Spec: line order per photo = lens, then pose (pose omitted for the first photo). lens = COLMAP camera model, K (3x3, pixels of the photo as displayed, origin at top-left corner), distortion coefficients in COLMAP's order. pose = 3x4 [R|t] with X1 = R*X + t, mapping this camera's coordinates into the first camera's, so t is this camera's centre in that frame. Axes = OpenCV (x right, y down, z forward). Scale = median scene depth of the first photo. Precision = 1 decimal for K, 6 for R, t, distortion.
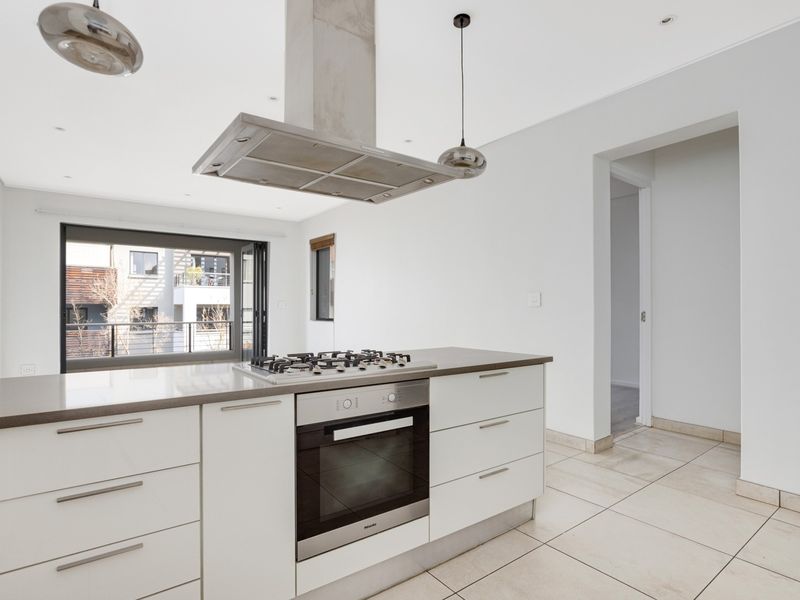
lens RADIAL K [[426.2, 0, 406.7], [0, 426.2, 309.2], [0, 0, 1]] dist [-0.035905, 0.016175]
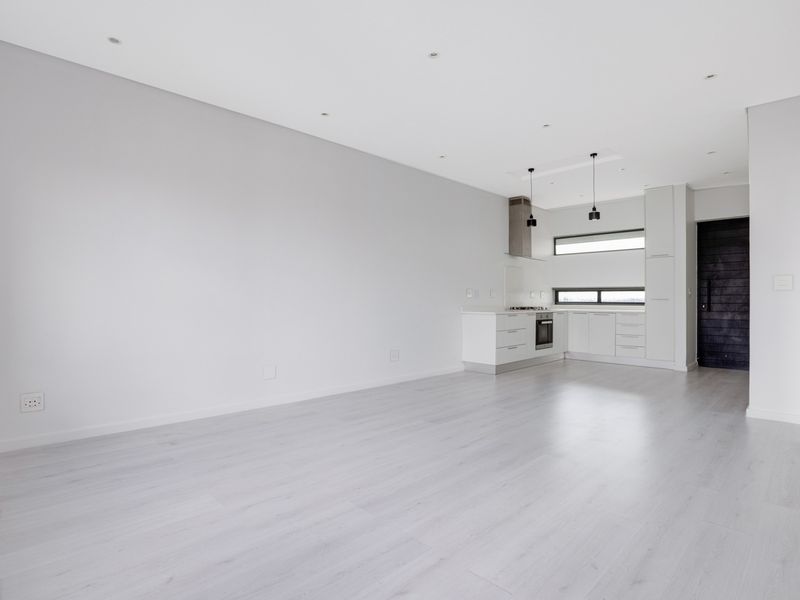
lens RADIAL K [[426.2, 0, 402.4], [0, 426.2, 300.3], [0, 0, 1]] dist [-0.035905, 0.016175]
pose [[0.989356, -0.001748, 0.145504, -1.893146], [0.001408, 0.999996, 0.002439, 0.035820], [-0.145508, -0.002208, 0.989355, -2.696955]]
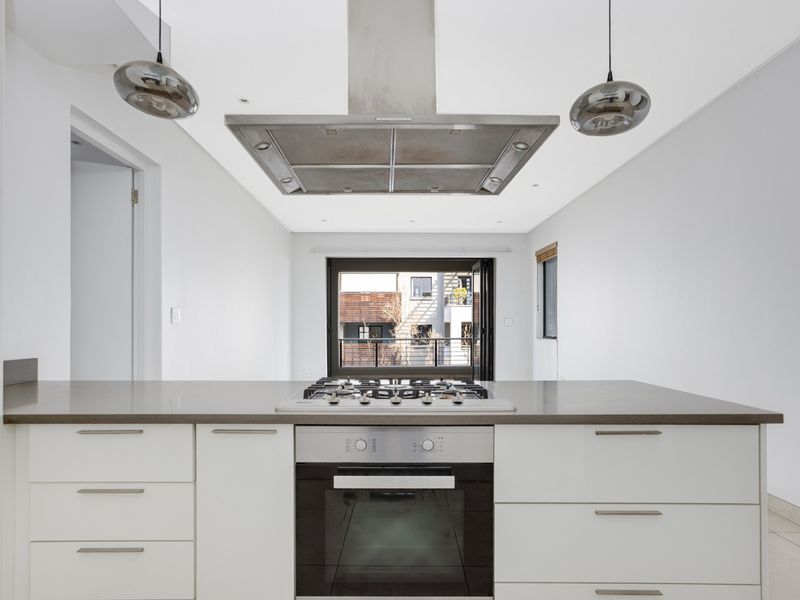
lens RADIAL K [[426.2, 0, 391.9], [0, 426.2, 328.5], [0, 0, 1]] dist [-0.035905, 0.016175]
pose [[0.800925, 0.001744, -0.598762, 0.329240], [0.000998, 0.999990, 0.004248, -0.000357], [0.598763, -0.004000, 0.800916, 0.337065]]
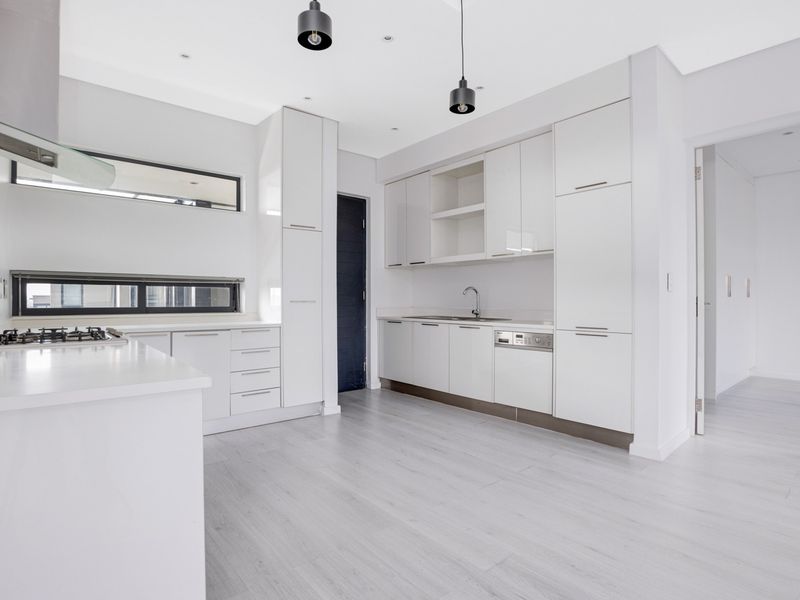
lens RADIAL K [[426.2, 0, 399.5], [0, 426.2, 303.4], [0, 0, 1]] dist [-0.035905, 0.016175]
pose [[-0.060824, -0.009472, 0.998104, -1.359364], [0.002318, 0.999951, 0.009630, 0.029872], [-0.998146, 0.002900, -0.060799, 0.162668]]
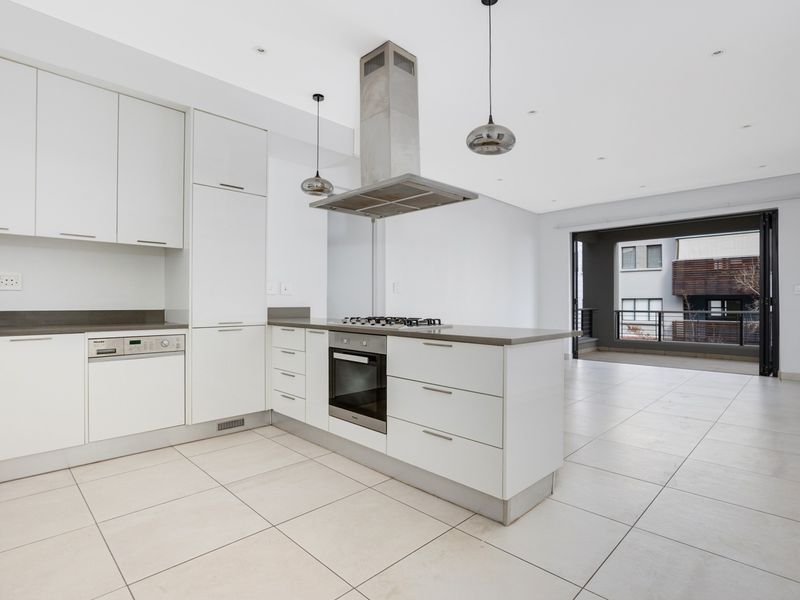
lens RADIAL K [[426.2, 0, 396.0], [0, 426.2, 302.5], [0, 0, 1]] dist [-0.035905, 0.016175]
pose [[0.136297, 0.003828, -0.990661, 1.410364], [-0.002443, 0.999991, 0.003528, 0.046688], [0.990665, 0.001939, 0.136305, 0.824300]]
